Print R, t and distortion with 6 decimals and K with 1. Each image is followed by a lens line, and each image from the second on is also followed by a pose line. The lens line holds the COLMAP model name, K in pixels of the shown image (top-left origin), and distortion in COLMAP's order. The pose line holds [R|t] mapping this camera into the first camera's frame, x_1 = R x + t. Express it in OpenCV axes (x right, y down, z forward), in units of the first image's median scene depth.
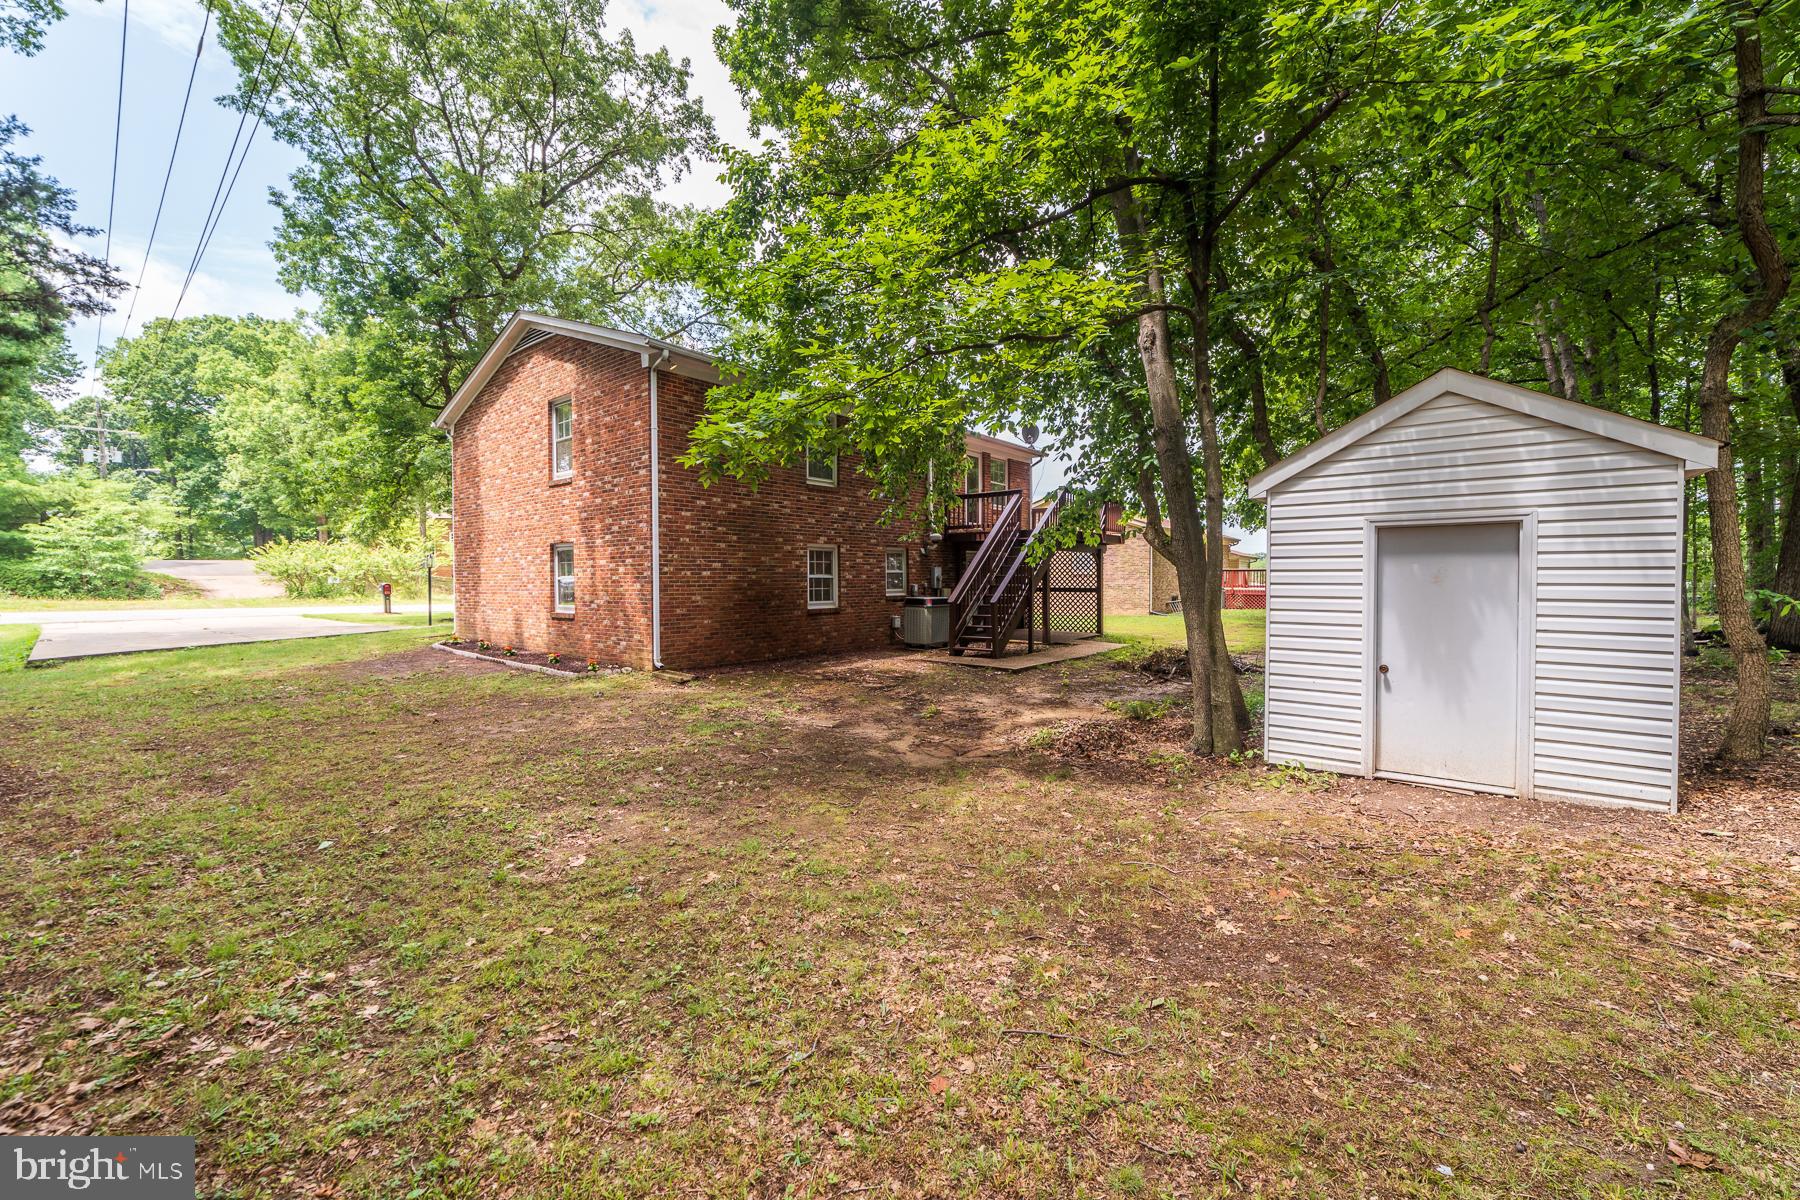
lens RADIAL K [[720.6, 0, 910.6], [0, 720.6, 595.1], [0, 0, 1]] dist [-0.002530, -0.000019]
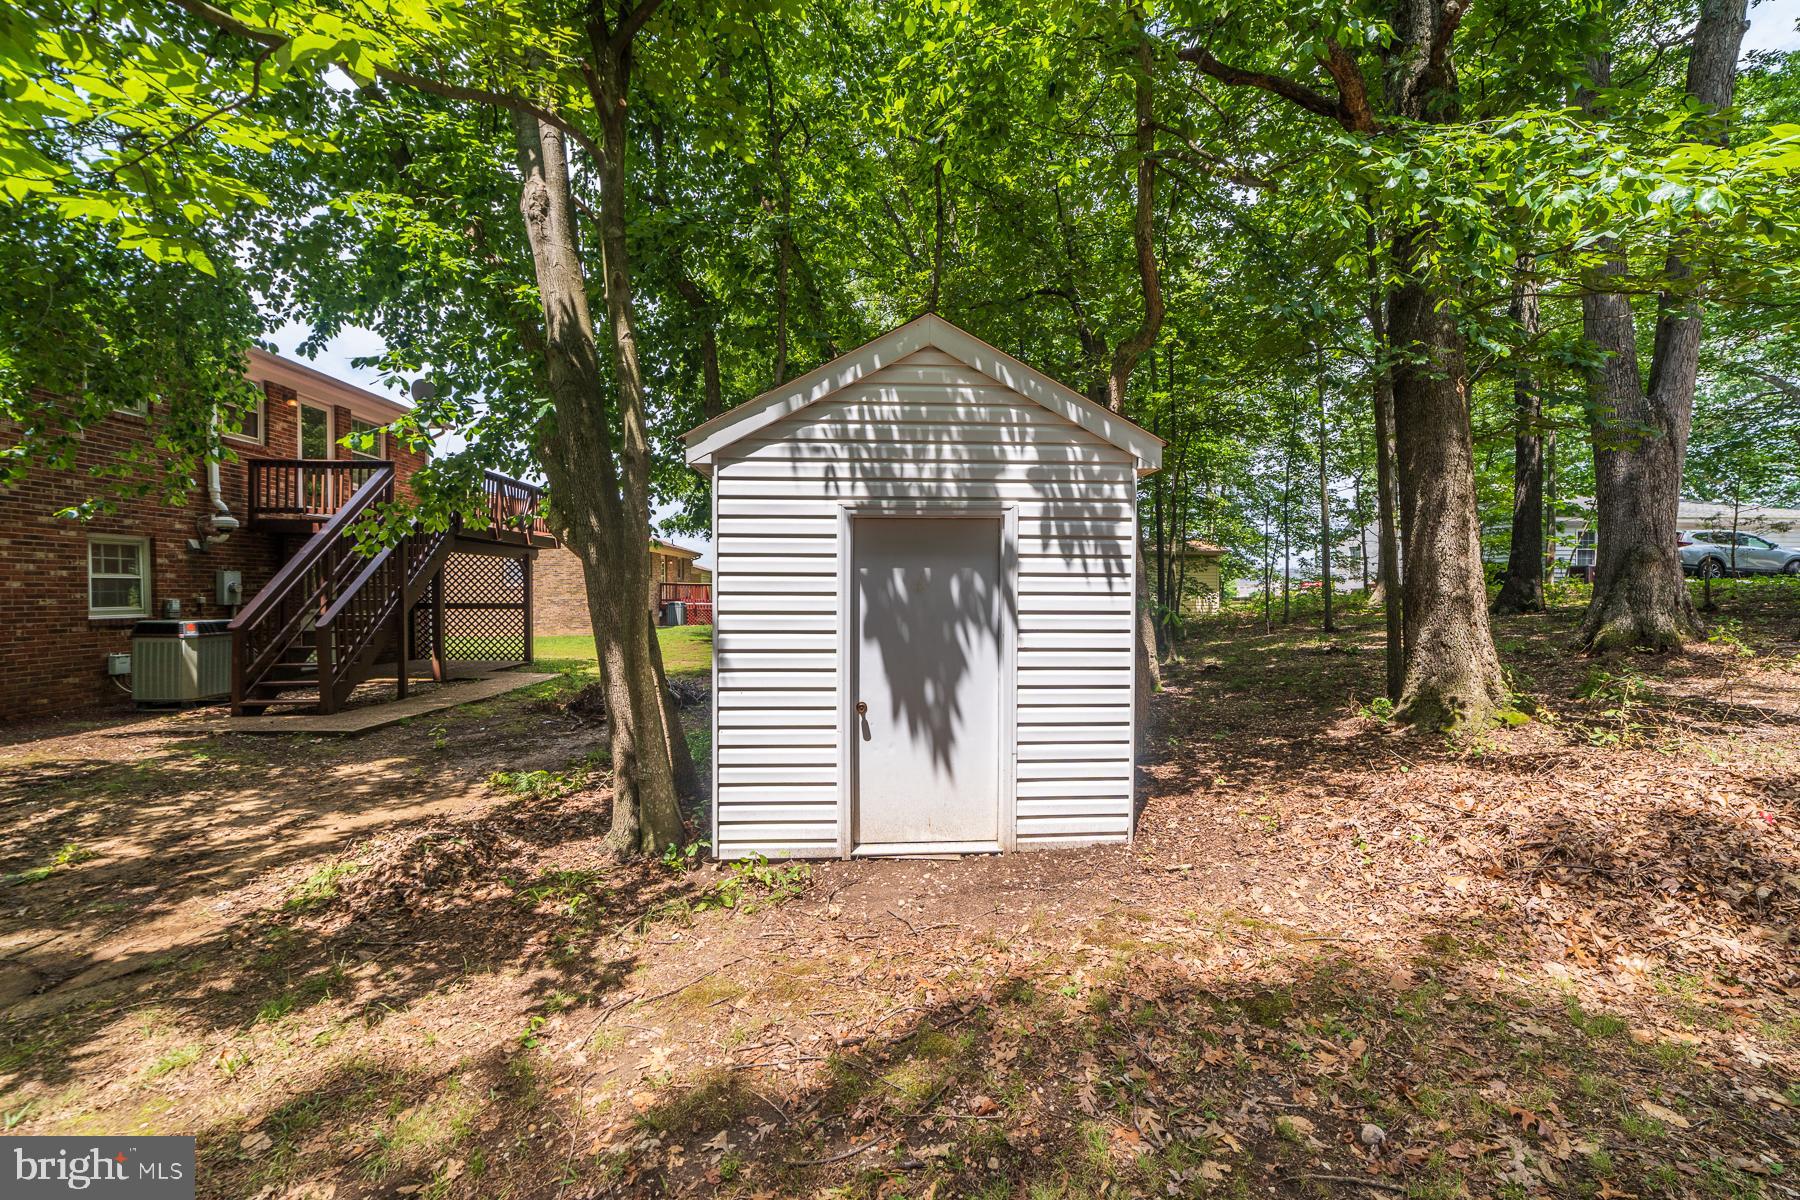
lens RADIAL K [[733.4, 0, 925.8], [0, 733.4, 592.4], [0, 0, 1]] dist [-0.000922, 0.000085]
pose [[0.750526, 0.003978, 0.660829, 0.163094], [0.012528, 0.999717, -0.020247, -0.000232], [-0.660722, 0.023474, 0.750264, 0.304858]]
